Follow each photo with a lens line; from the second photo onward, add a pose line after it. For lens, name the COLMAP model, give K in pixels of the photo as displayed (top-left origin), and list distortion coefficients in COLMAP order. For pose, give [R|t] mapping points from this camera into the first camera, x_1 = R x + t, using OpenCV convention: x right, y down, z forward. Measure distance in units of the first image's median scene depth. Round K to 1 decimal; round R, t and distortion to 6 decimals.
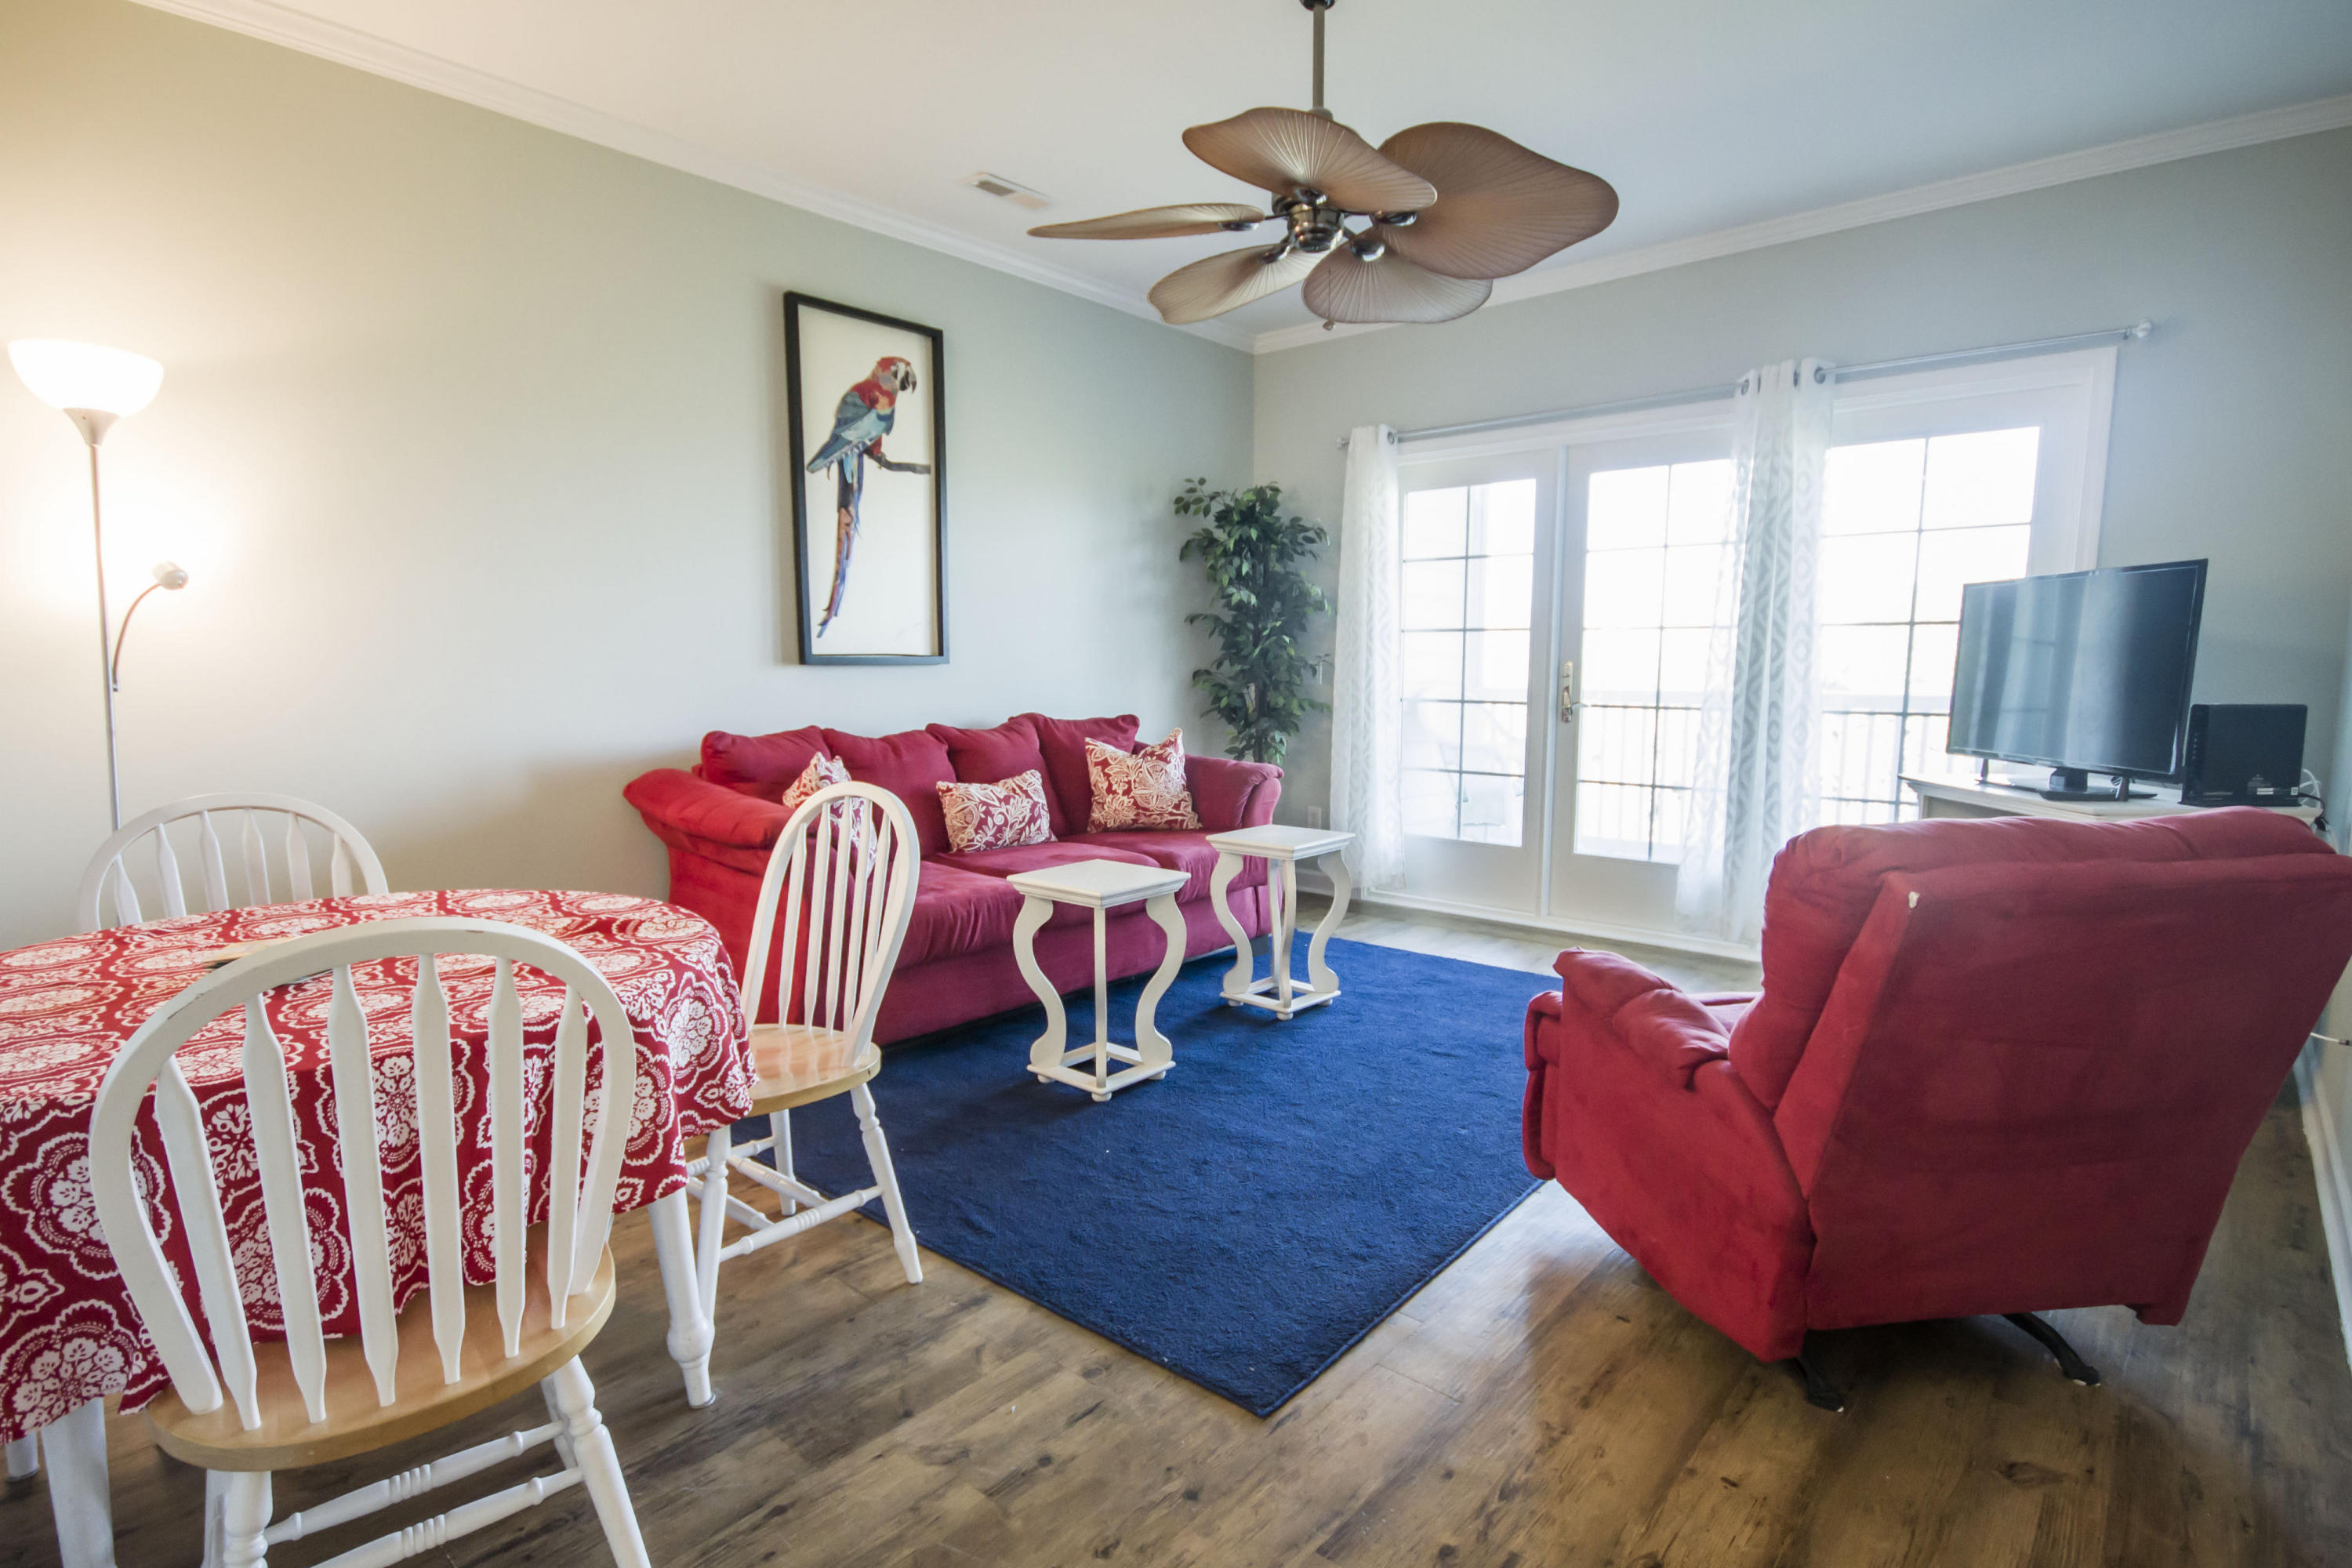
lens RADIAL K [[1121.3, 0, 1204.9], [0, 1121.3, 802.2], [0, 0, 1]] dist [0.012938, -0.008396]
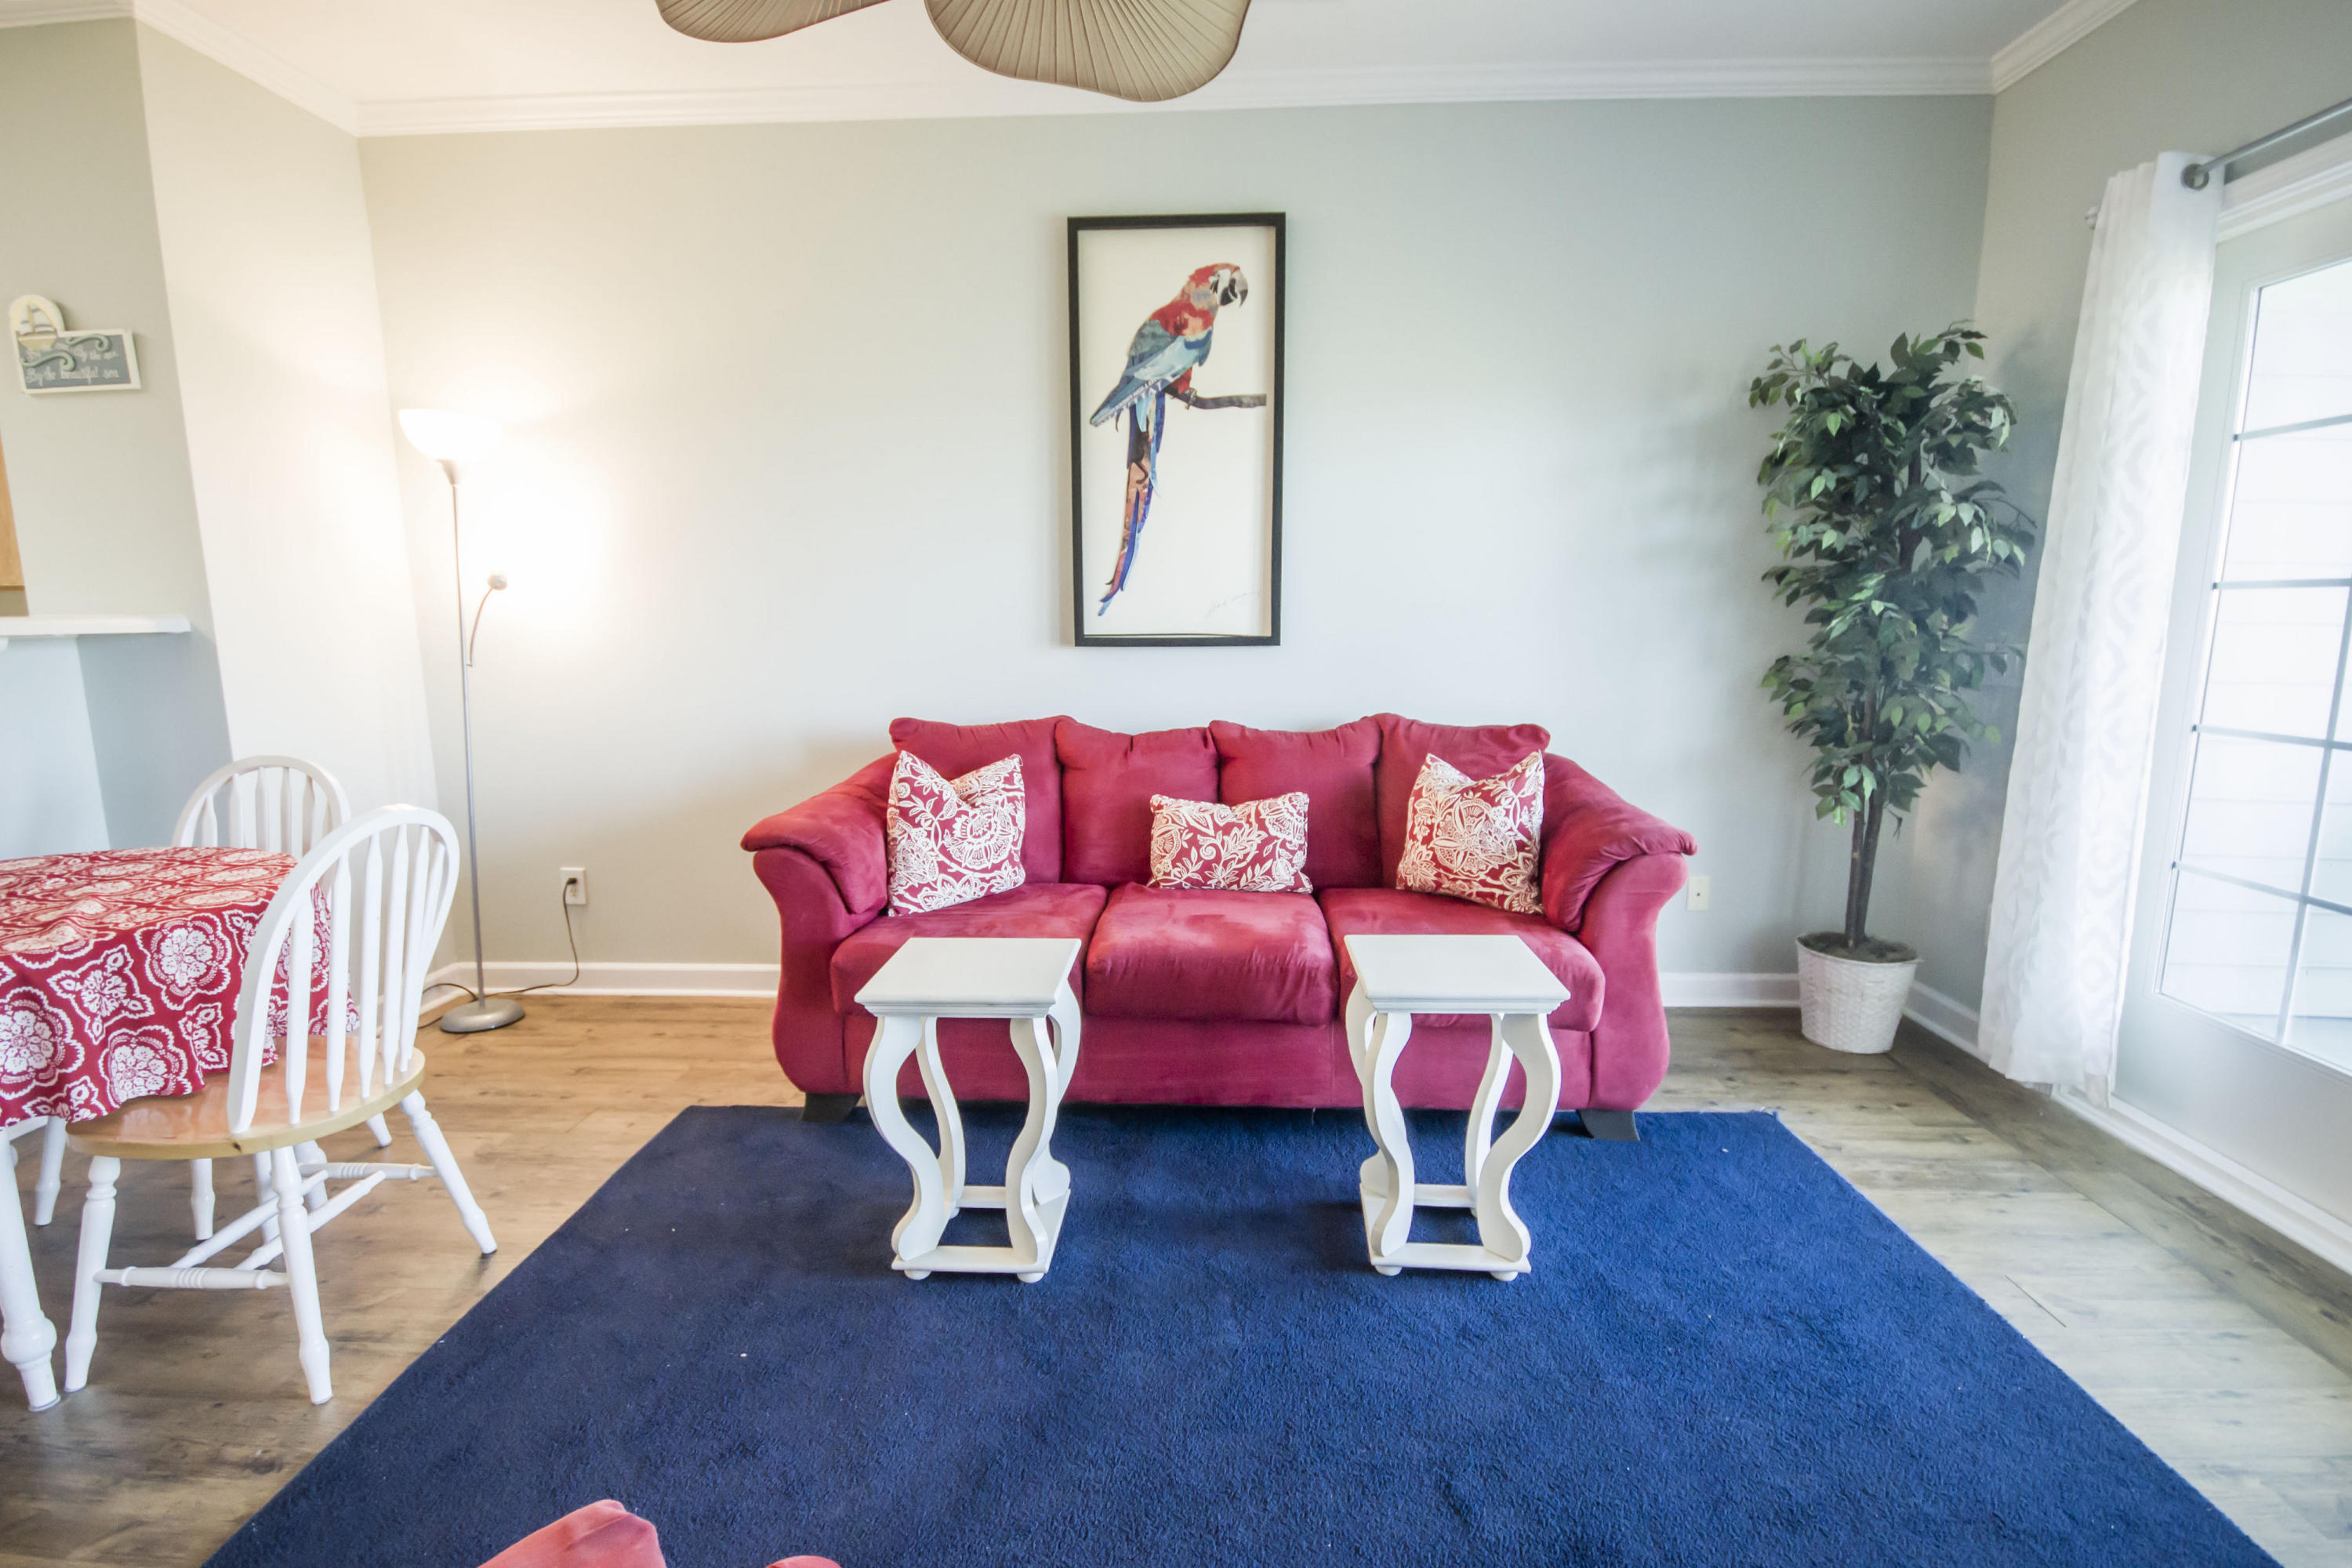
lens RADIAL K [[1121.3, 0, 1204.9], [0, 1121.3, 802.2], [0, 0, 1]] dist [0.012938, -0.008396]
pose [[0.629056, 0.125285, -0.767198, 0.389262], [-0.097904, 0.991837, 0.081694, -0.079246], [0.771170, 0.023721, 0.636187, 0.494318]]
